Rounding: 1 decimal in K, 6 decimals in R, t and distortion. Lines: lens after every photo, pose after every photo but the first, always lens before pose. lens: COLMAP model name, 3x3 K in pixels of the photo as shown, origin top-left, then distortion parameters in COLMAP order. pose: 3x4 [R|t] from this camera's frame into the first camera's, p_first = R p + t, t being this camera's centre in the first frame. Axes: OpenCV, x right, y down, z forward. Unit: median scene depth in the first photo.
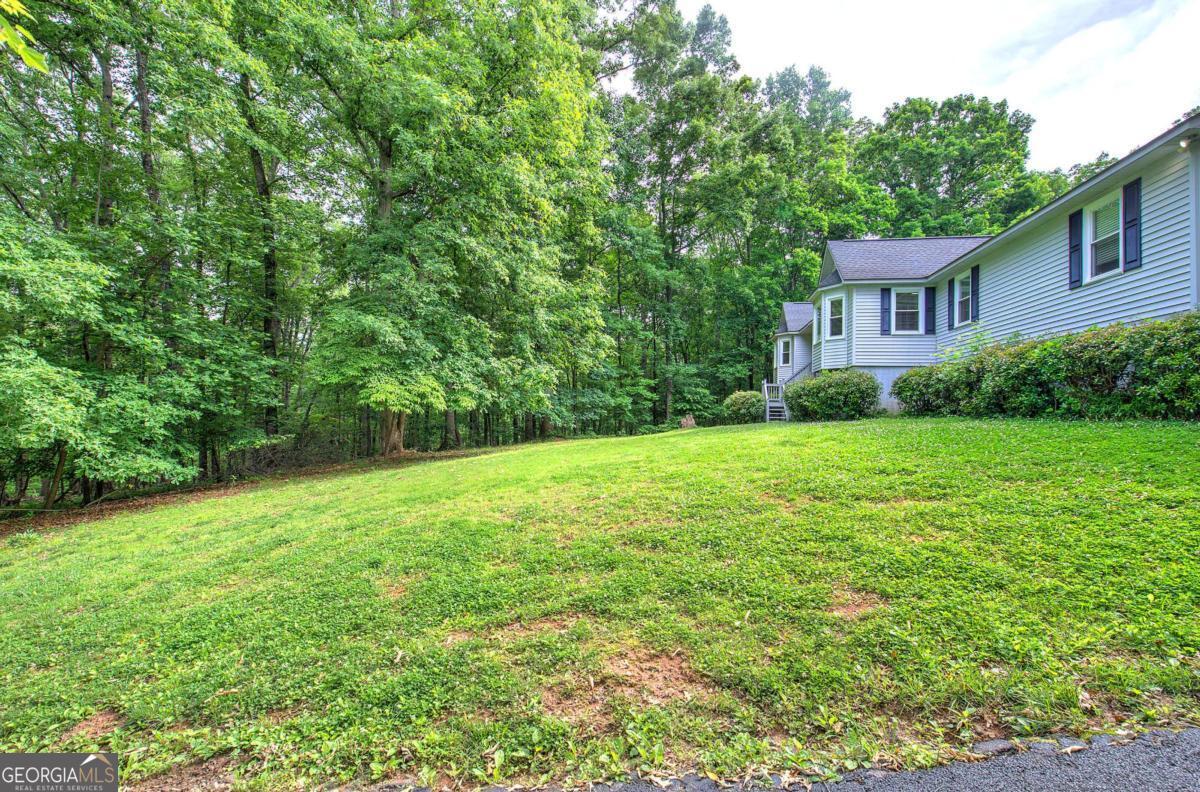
lens RADIAL K [[519.8, 0, 600.0], [0, 519.8, 396.0], [0, 0, 1]] dist [0.002748, -0.000202]
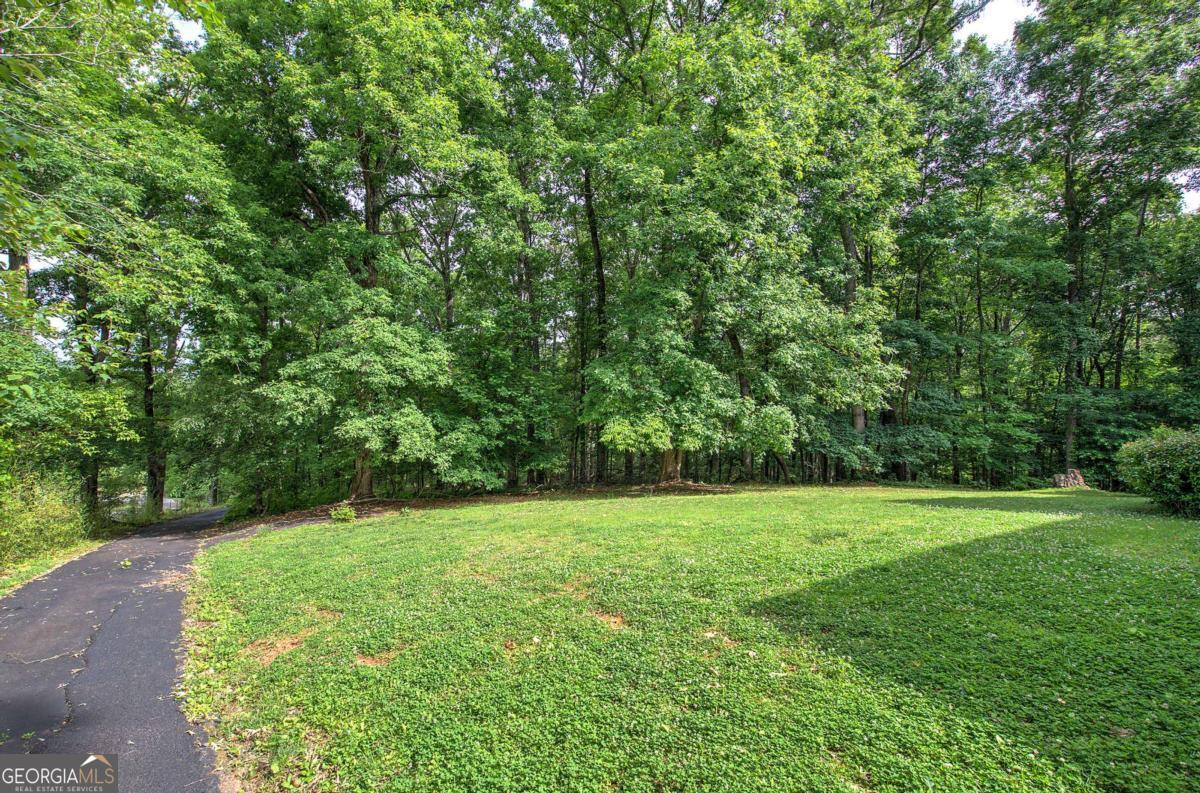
lens RADIAL K [[558.1, 0, 594.8], [0, 558.1, 394.1], [0, 0, 1]] dist [-0.005075, 0.000129]
pose [[0.698708, -0.001958, -0.715405, 0.429693], [-0.016726, 0.999678, -0.019071, -0.064075], [0.715212, 0.025291, 0.698450, 0.074894]]
